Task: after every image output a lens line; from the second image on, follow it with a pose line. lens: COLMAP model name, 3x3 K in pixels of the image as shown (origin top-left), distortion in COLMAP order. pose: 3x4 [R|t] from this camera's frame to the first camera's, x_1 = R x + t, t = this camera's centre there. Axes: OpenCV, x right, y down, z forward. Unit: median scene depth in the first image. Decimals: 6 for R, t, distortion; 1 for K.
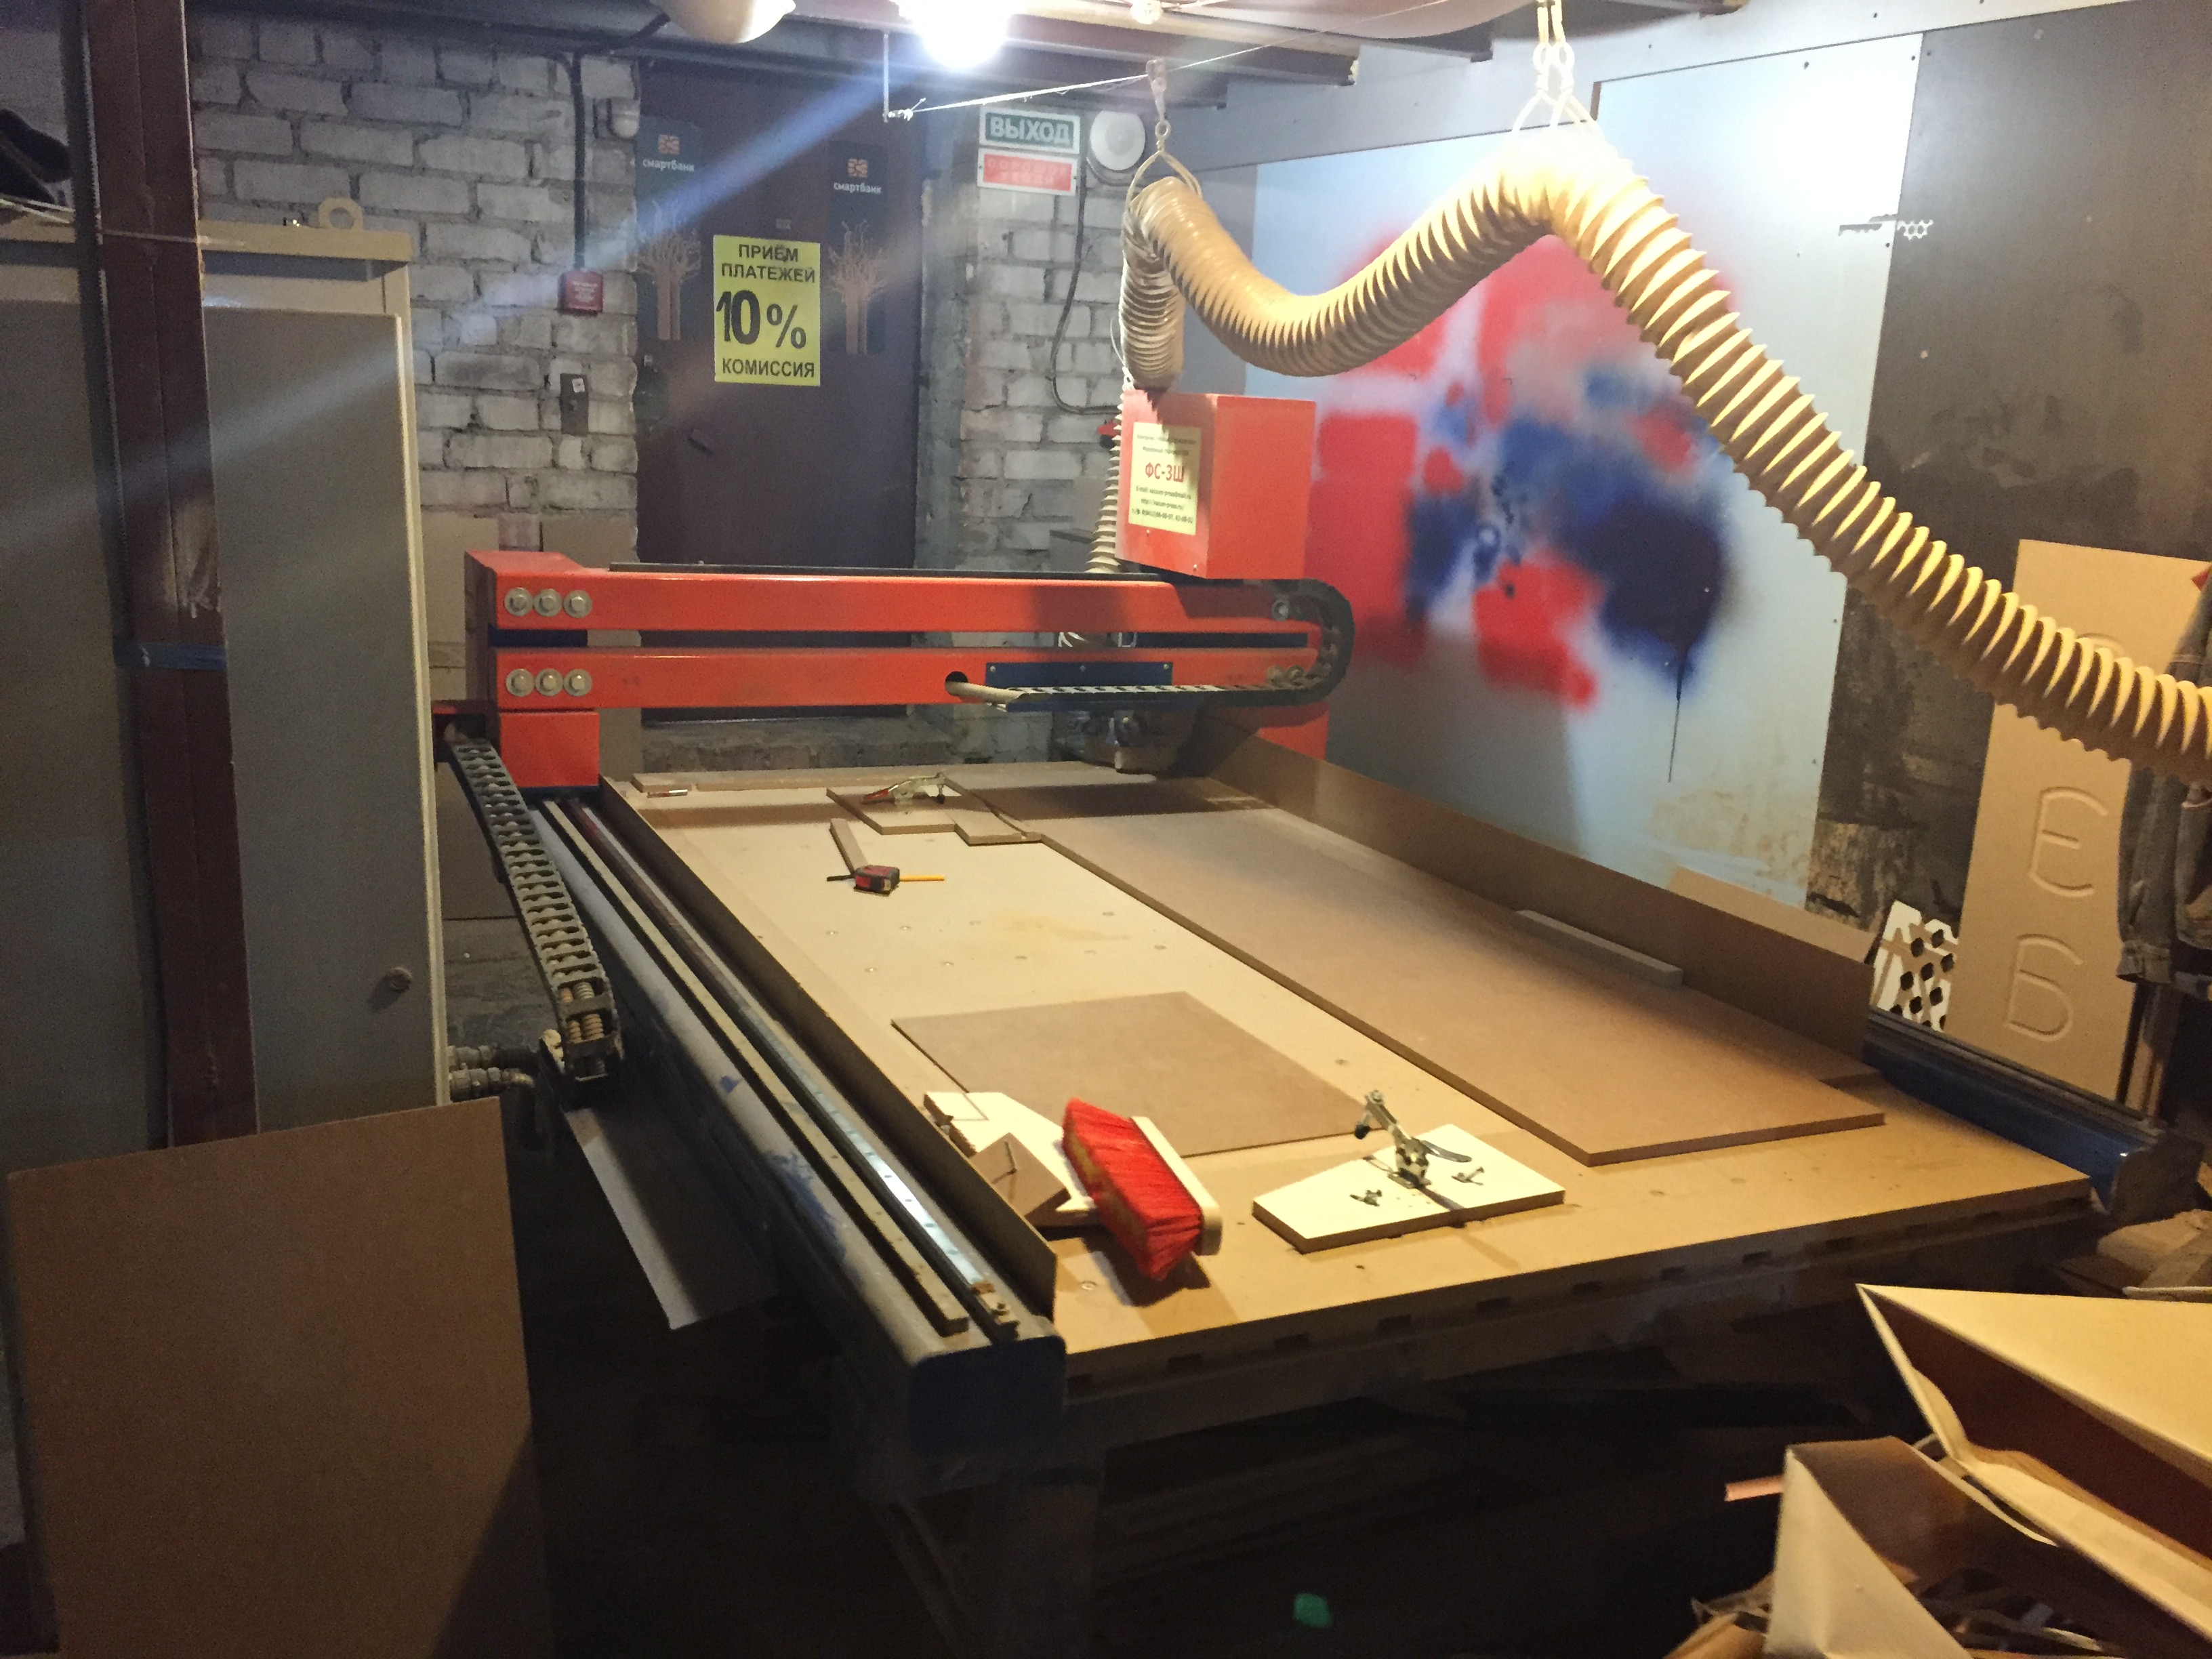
lens RADIAL K [[1921.8, 0, 1106.0], [0, 1921.8, 829.5], [0, 0, 1]] dist [-0.003914, -0.012987]
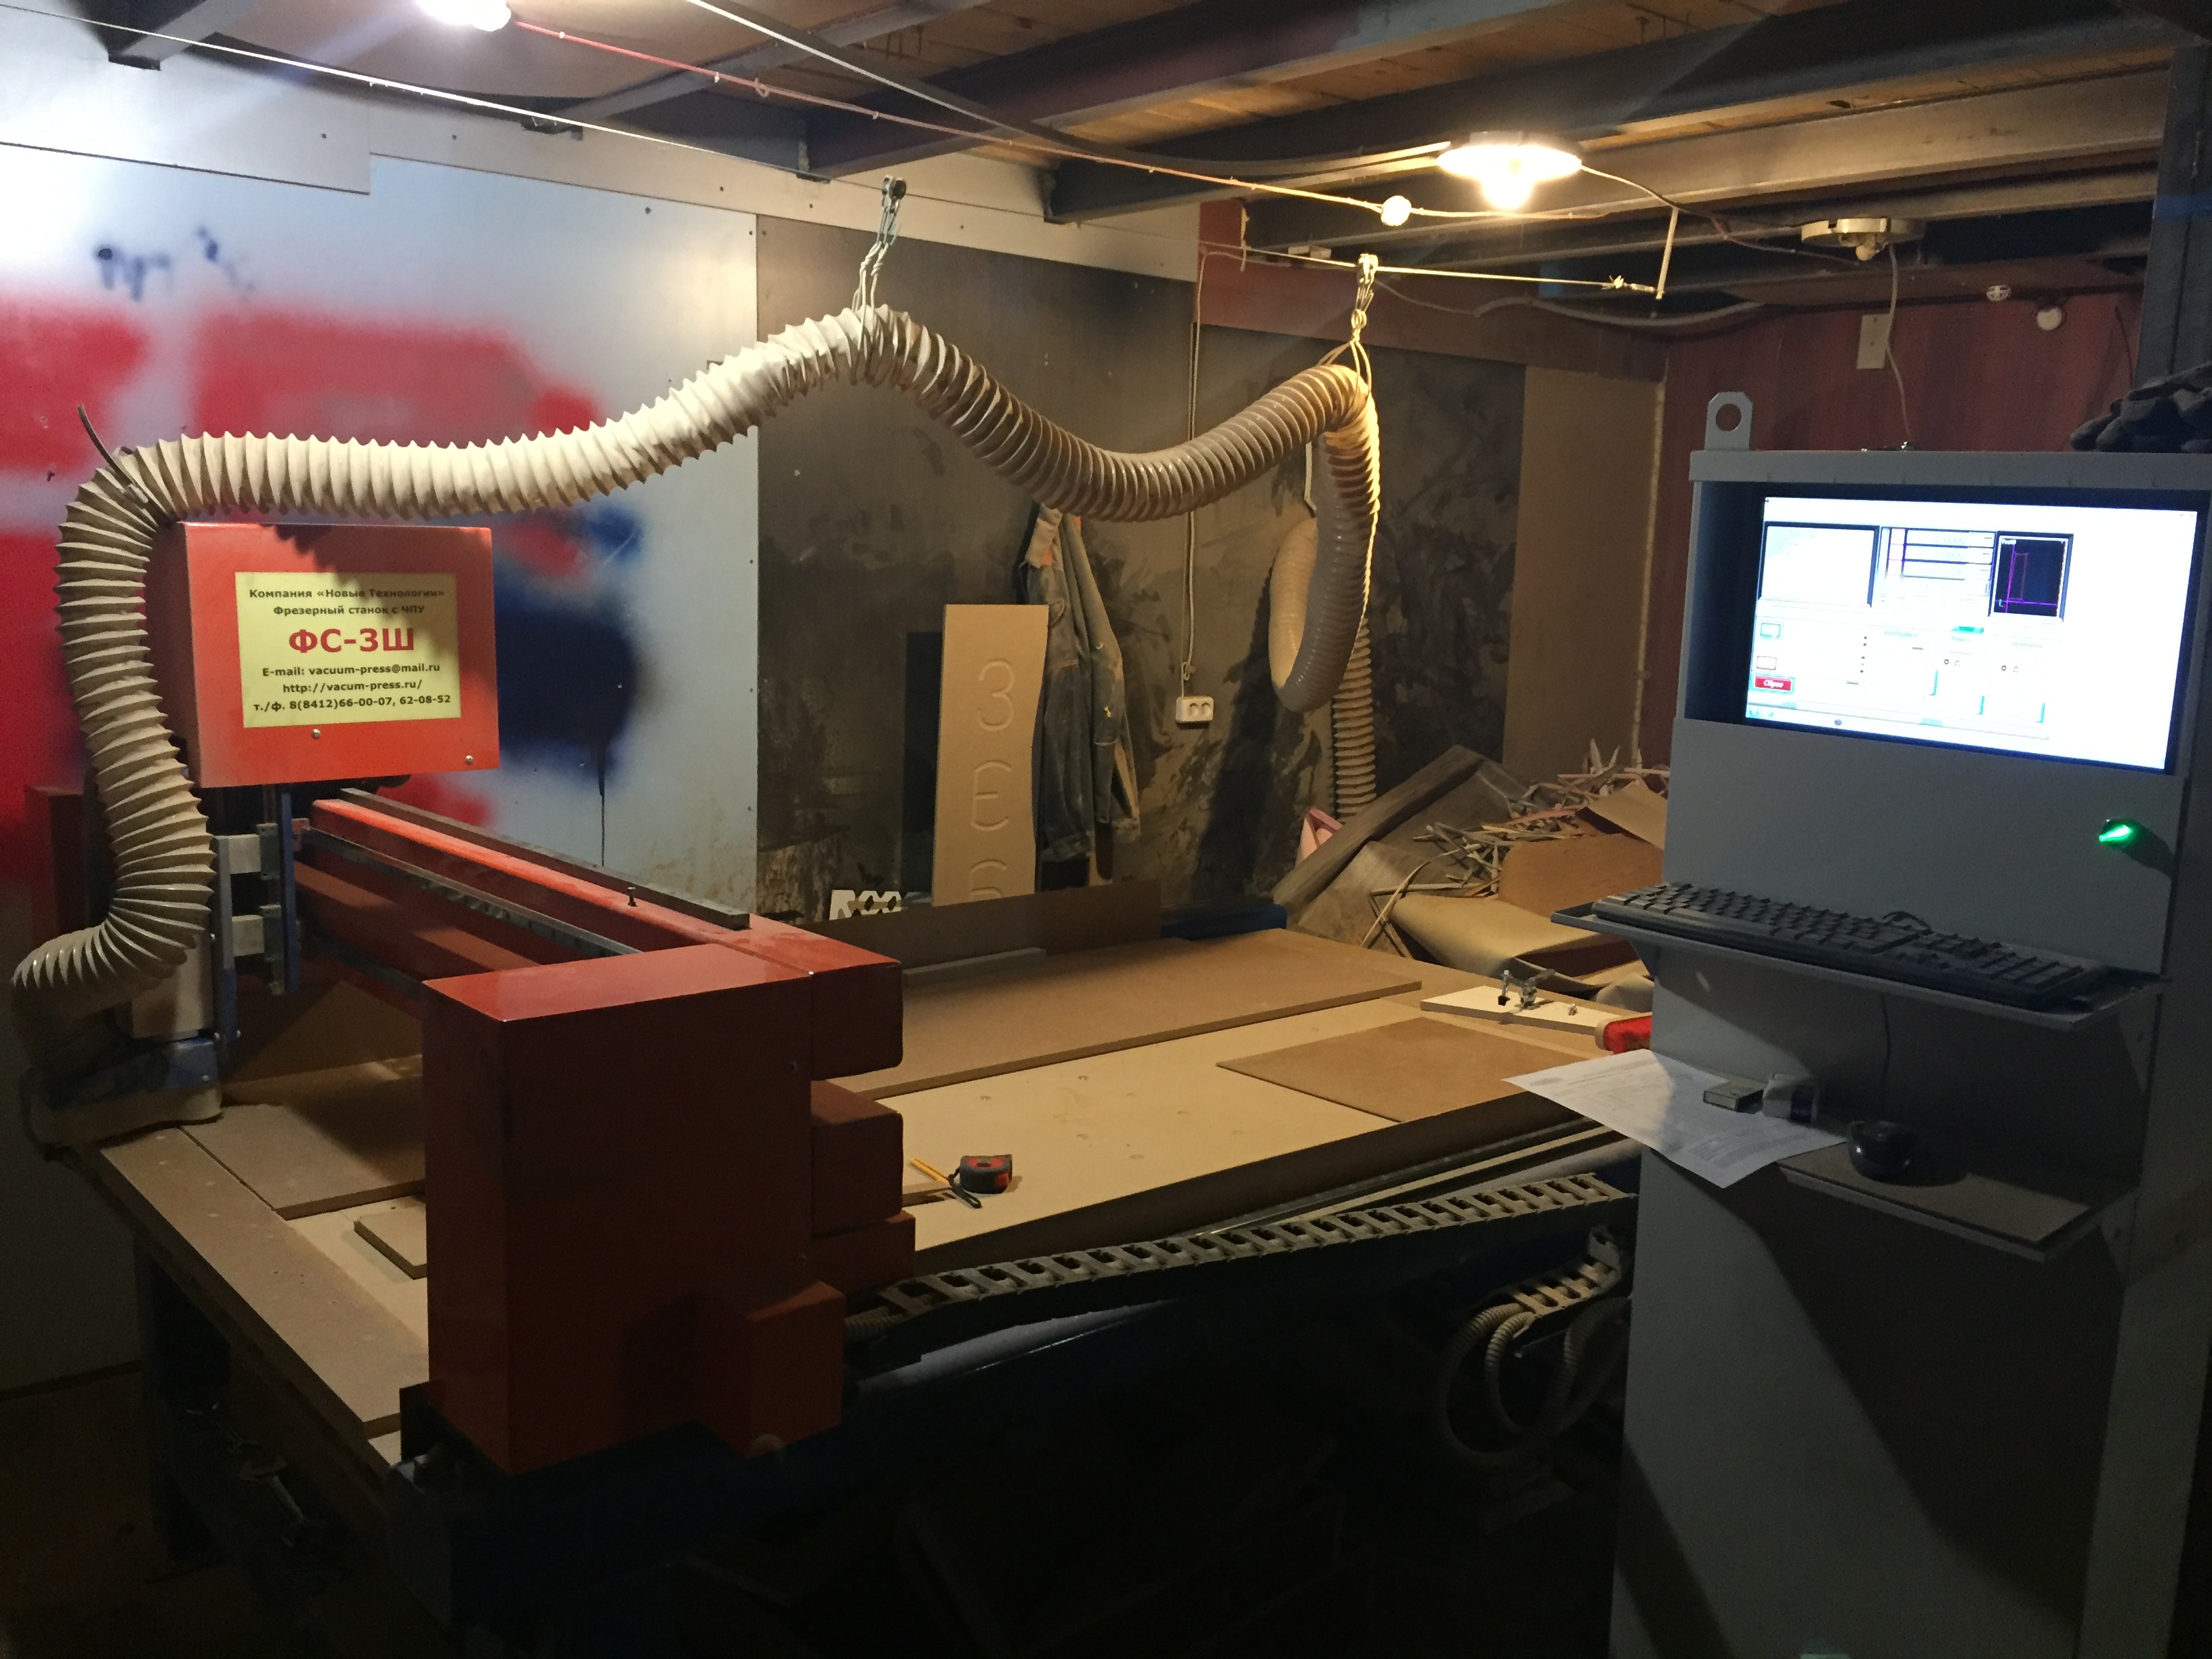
lens RADIAL K [[1921.8, 0, 1106.0], [0, 1921.8, 829.5], [0, 0, 1]] dist [-0.003914, -0.012987]
pose [[-0.273132, -0.204984, 0.939883, -0.838532], [0.175918, 0.949914, 0.258294, -0.300698], [-0.945755, 0.235891, -0.223391, 1.092640]]
